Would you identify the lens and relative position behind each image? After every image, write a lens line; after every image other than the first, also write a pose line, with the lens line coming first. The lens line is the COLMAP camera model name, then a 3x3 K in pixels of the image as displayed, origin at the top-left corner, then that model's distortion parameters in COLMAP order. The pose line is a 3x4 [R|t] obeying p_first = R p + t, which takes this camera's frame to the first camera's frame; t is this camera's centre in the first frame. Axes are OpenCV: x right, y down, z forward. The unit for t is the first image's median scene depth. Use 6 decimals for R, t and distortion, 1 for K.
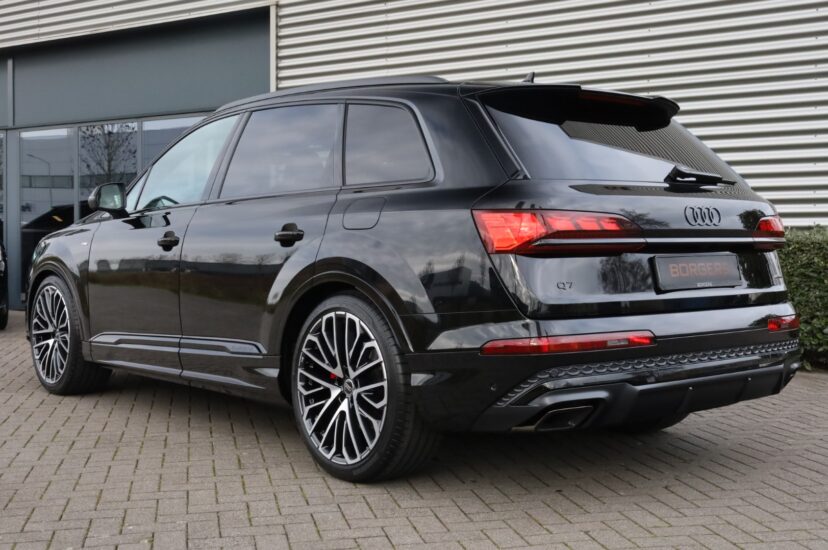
lens RADIAL K [[1069.8, 0, 414.9], [0, 1069.8, 263.6], [0, 0, 1]] dist [-0.012398, 0.000000]
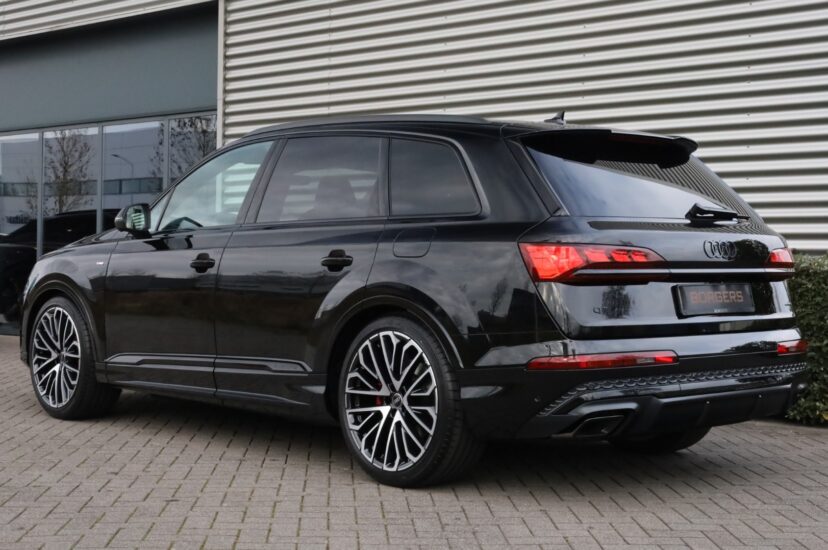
lens RADIAL K [[1341.0, 0, 411.0], [0, 1341.0, 272.3], [0, 0, 1]] dist [-0.035917, 0.000000]
pose [[0.999064, 0.012092, 0.041529, -0.106867], [-0.011693, 0.999883, -0.009839, -0.002999], [-0.041644, 0.009344, 0.999089, -0.370167]]
